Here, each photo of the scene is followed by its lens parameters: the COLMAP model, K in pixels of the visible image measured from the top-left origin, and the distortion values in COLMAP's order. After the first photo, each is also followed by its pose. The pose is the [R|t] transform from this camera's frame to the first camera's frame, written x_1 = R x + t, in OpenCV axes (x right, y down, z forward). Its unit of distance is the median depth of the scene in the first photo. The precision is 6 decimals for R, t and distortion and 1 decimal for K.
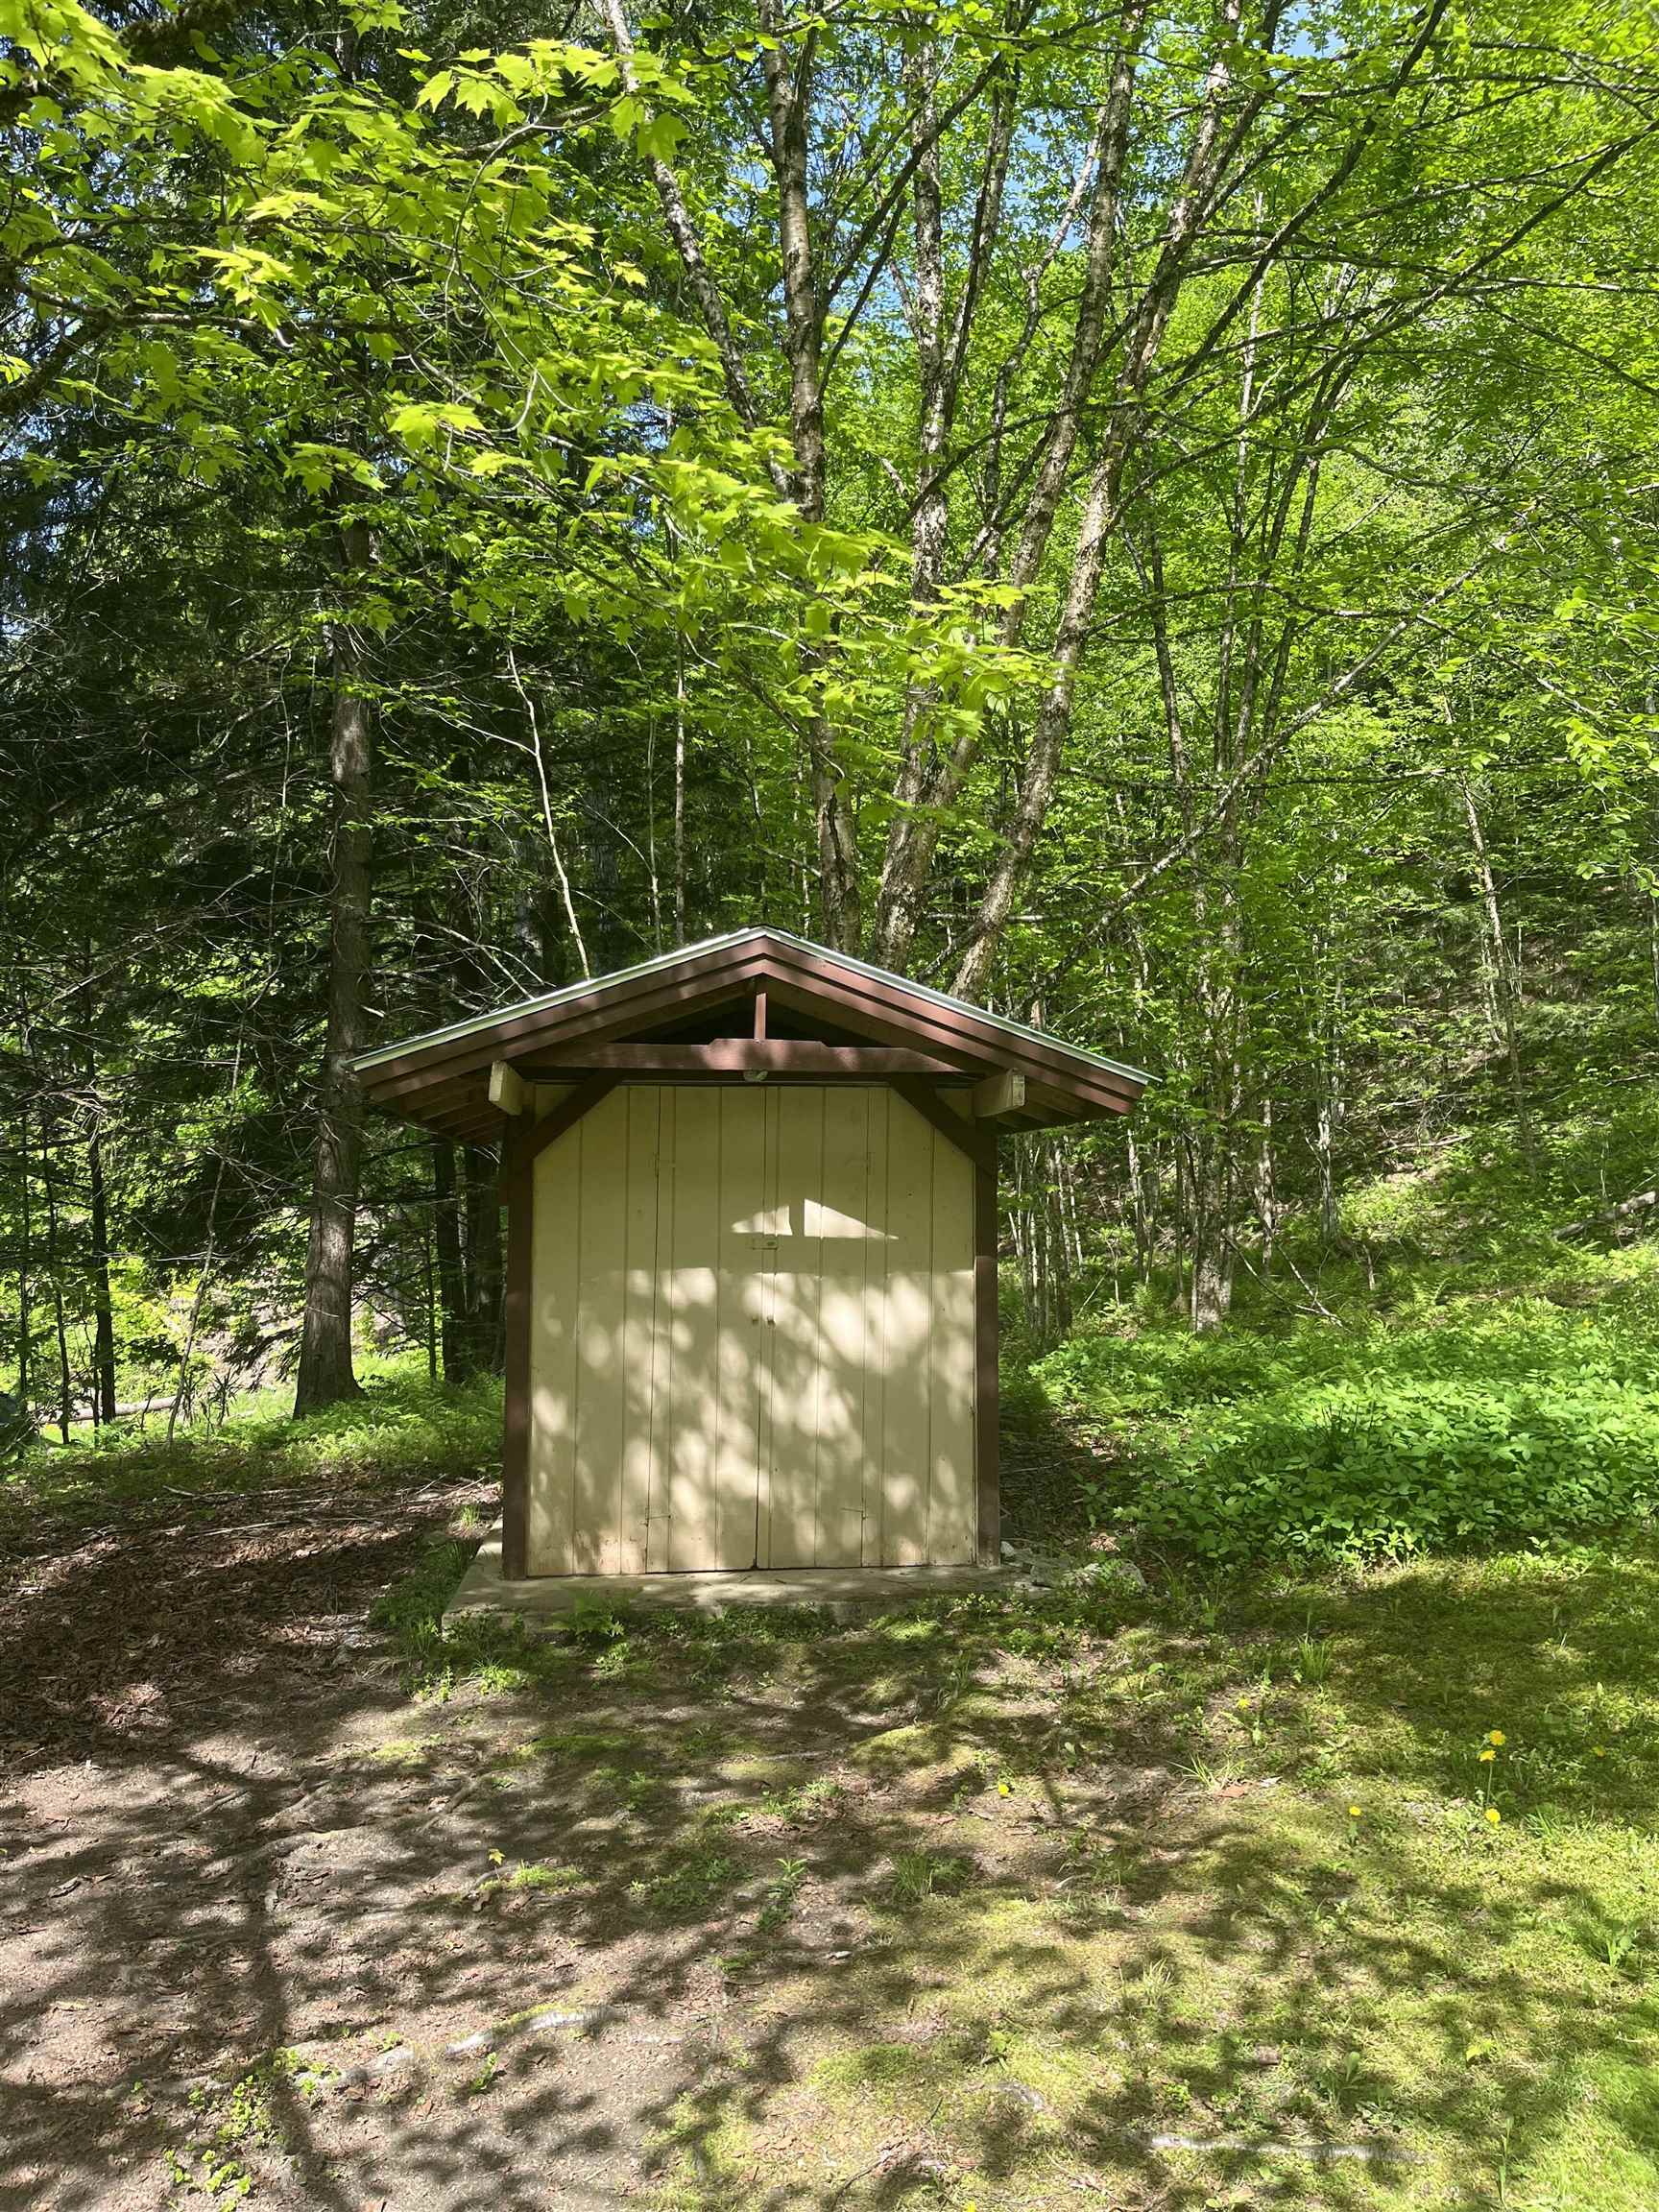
lens RADIAL K [[1692.5, 0, 831.0], [0, 1692.5, 1107.9], [0, 0, 1]] dist [0.065446, -0.080989]
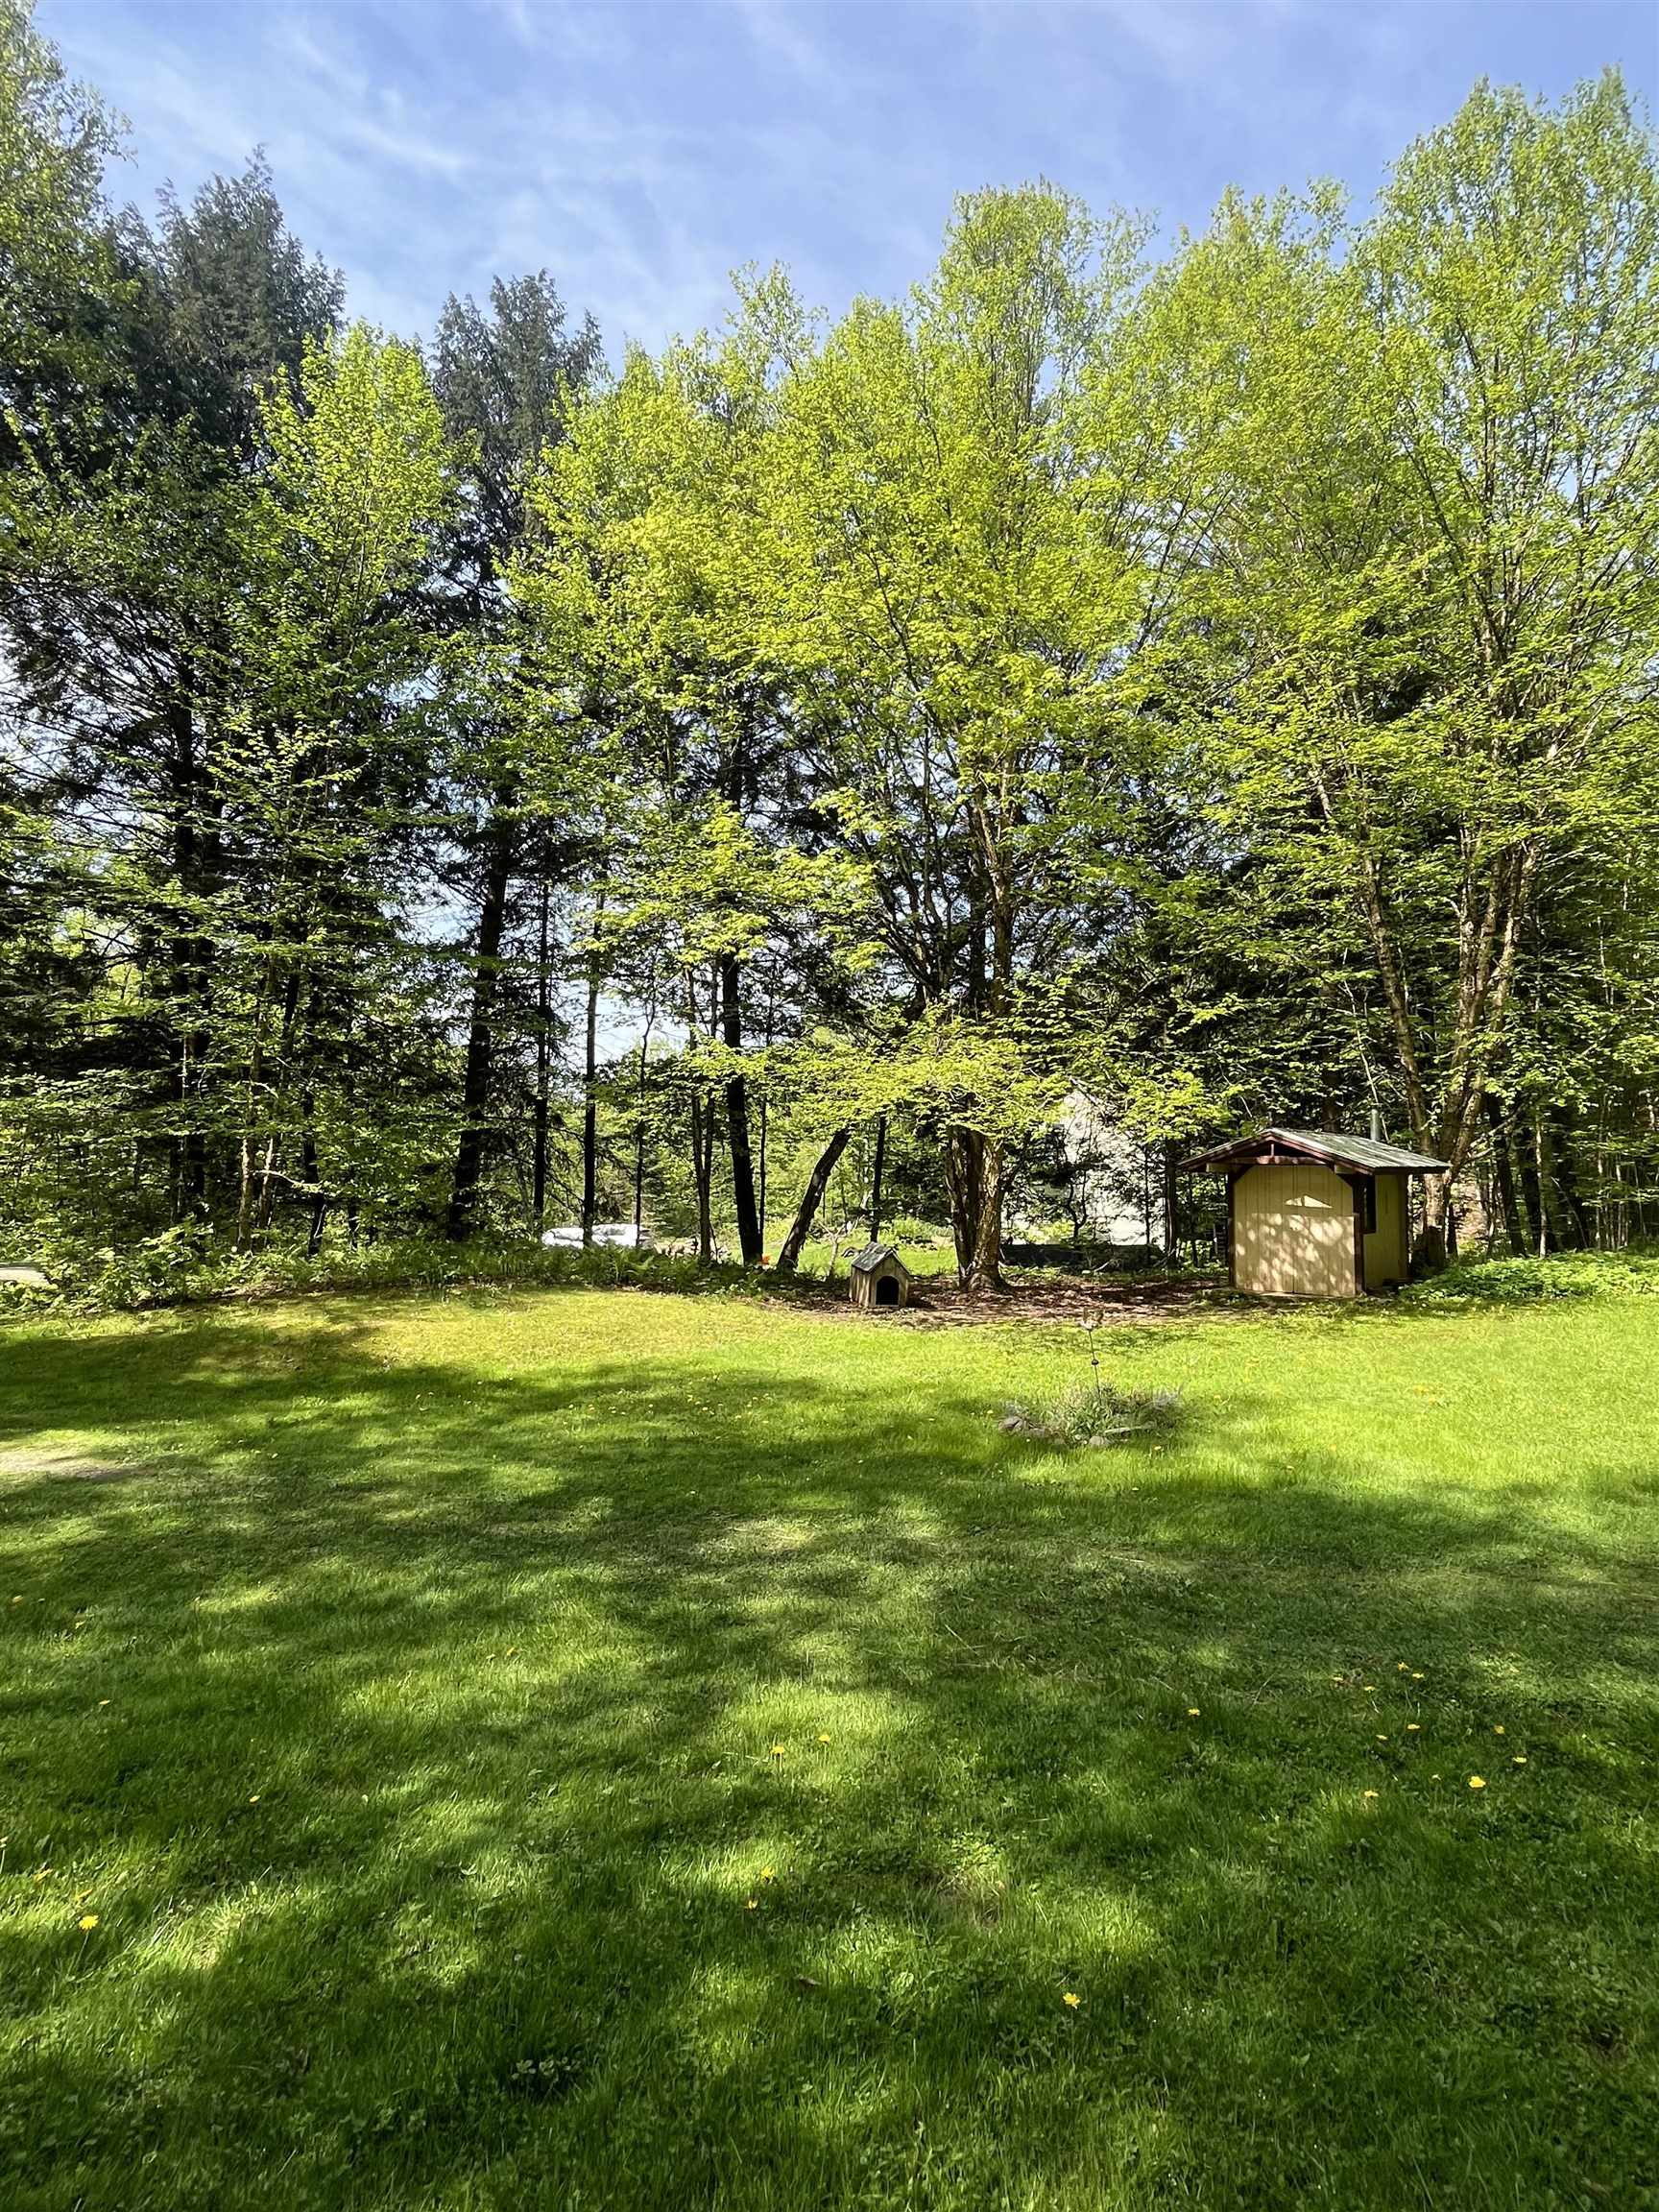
lens RADIAL K [[1059.4, 0, 828.9], [0, 1059.4, 1105.4], [0, 0, 1]] dist [-0.004803, 0.000749]
pose [[0.629554, -0.052567, -0.775177, 1.145639], [0.013570, 0.998300, -0.056677, -0.029398], [0.776838, 0.025162, 0.629197, -1.286790]]
